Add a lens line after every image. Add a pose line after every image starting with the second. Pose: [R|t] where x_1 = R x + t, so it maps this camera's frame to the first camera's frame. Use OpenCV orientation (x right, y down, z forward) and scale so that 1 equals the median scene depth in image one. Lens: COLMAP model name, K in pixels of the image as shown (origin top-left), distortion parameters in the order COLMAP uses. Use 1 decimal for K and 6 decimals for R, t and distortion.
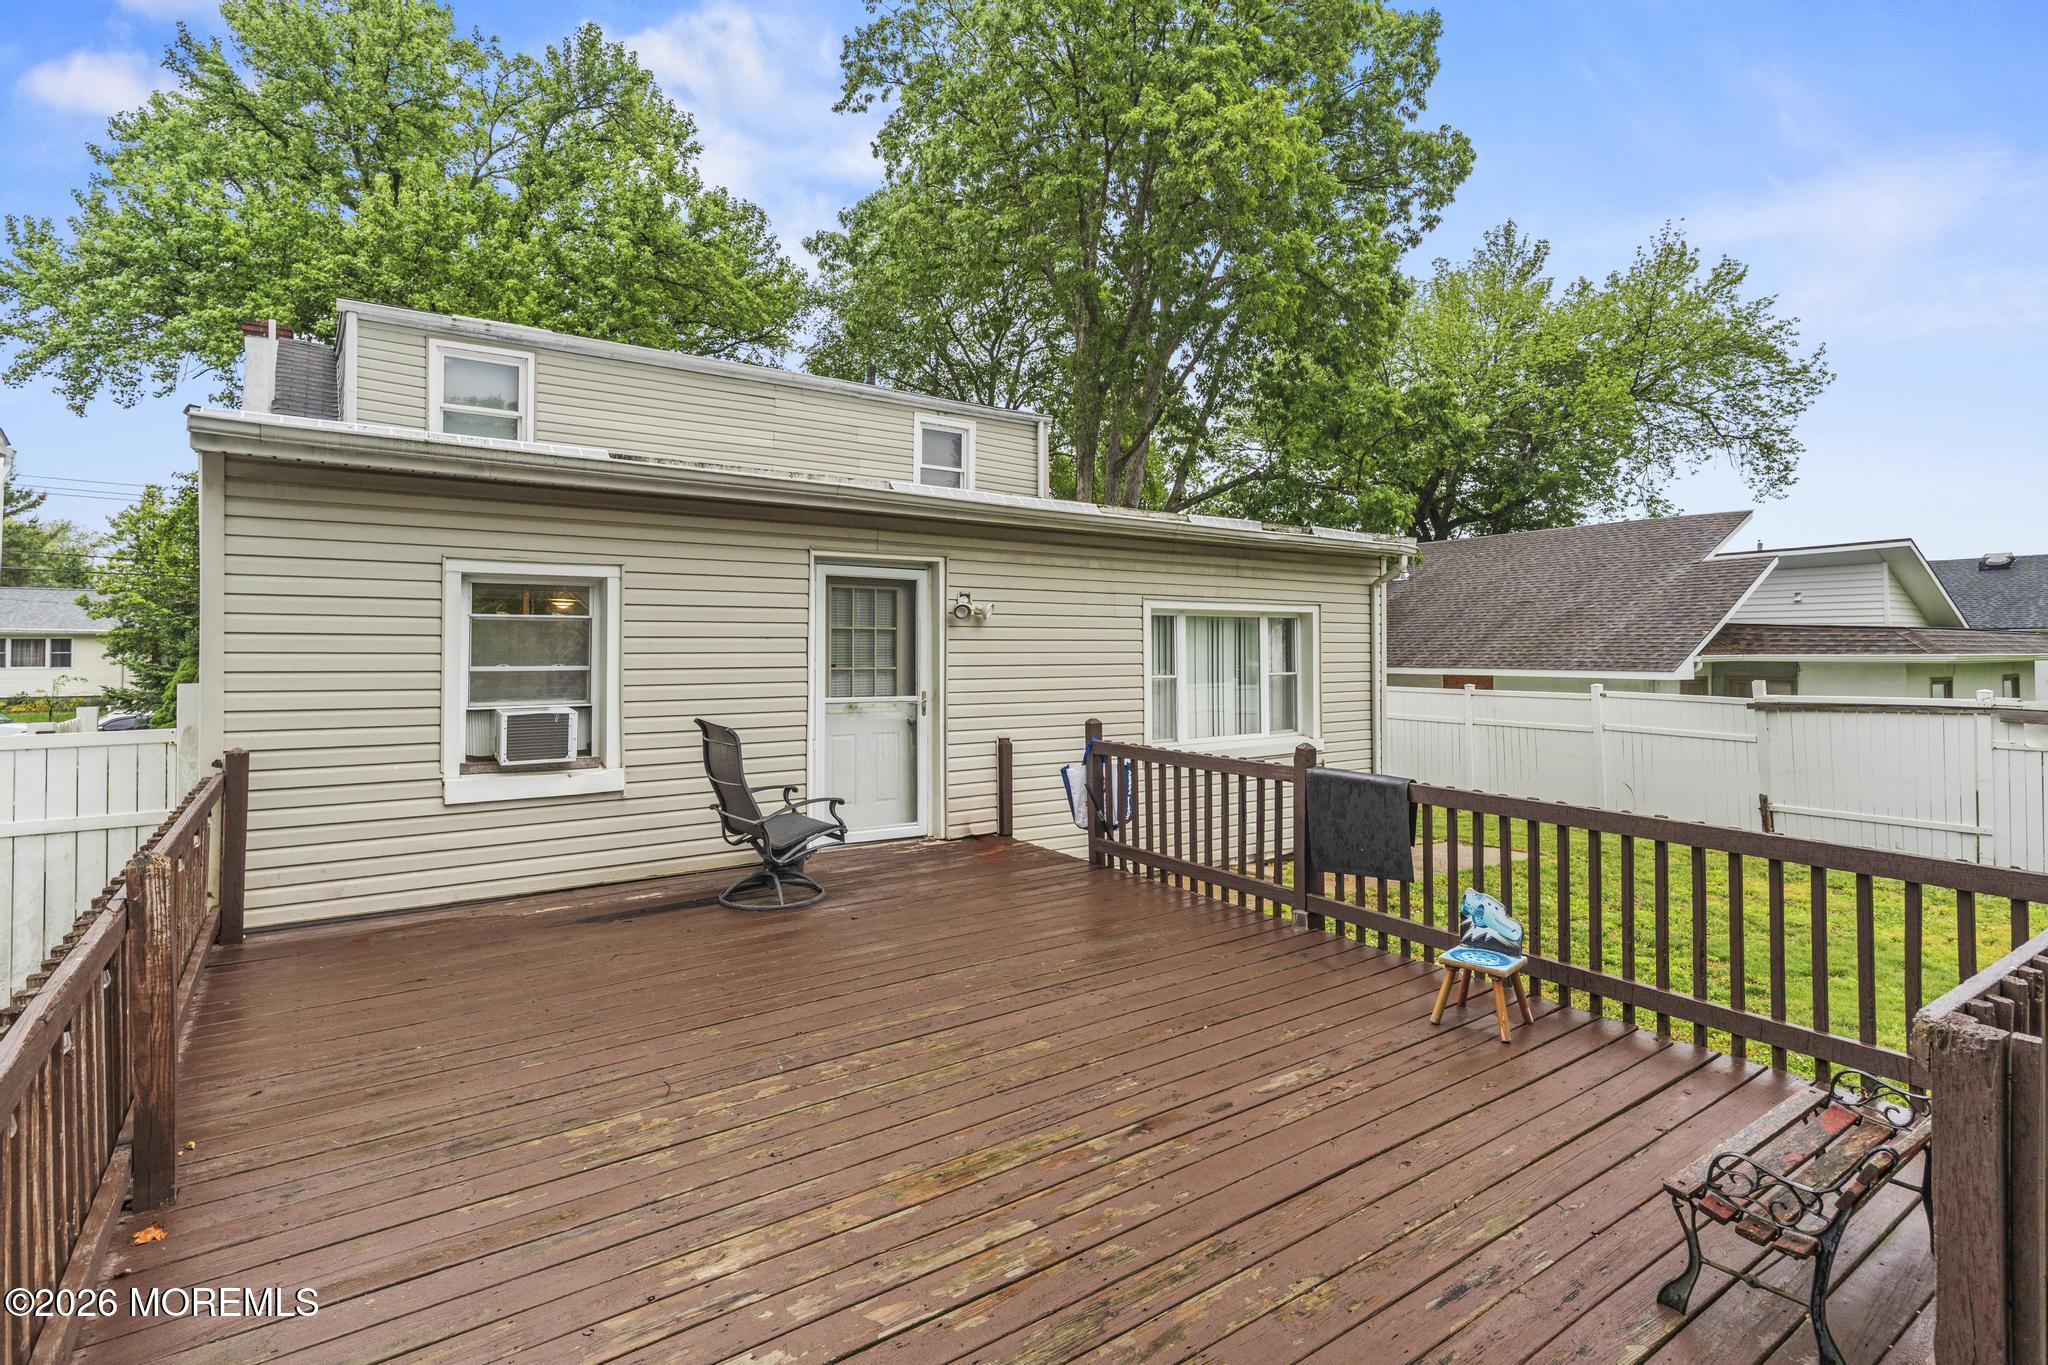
lens RADIAL K [[992.7, 0, 1023.6], [0, 992.7, 664.1], [0, 0, 1]] dist [-0.001187, -0.000370]
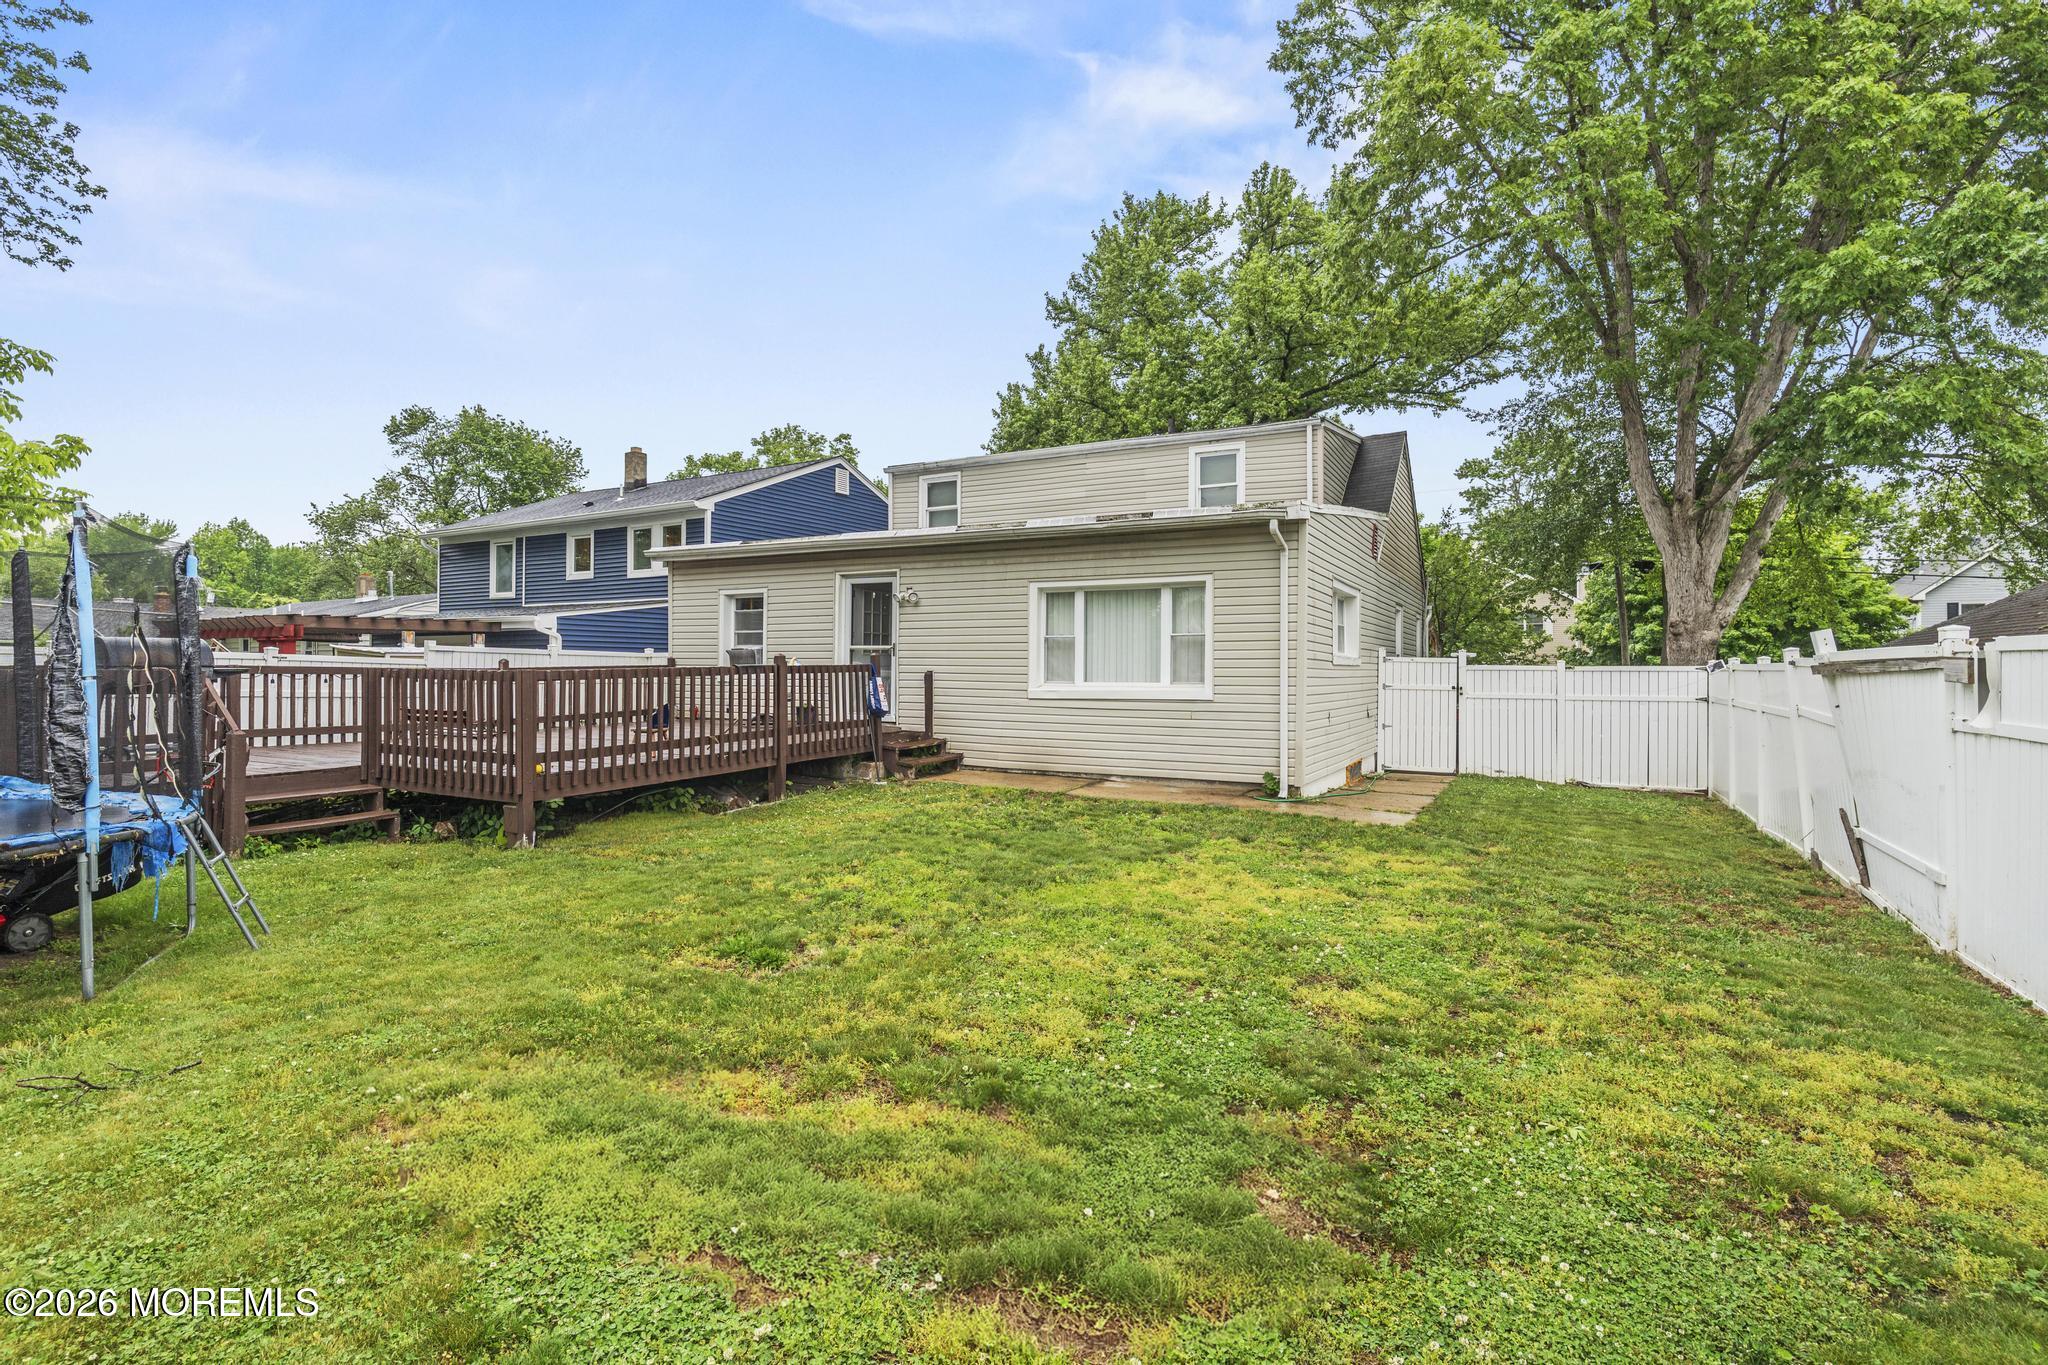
lens RADIAL K [[992.7, 0, 1023.6], [0, 992.7, 664.1], [0, 0, 1]] dist [-0.001187, -0.000370]
pose [[0.456059, -0.000209, -0.889950, 1.468855], [-0.012062, 0.999907, -0.006416, 0.067267], [0.889868, 0.013660, 0.456014, 0.344569]]
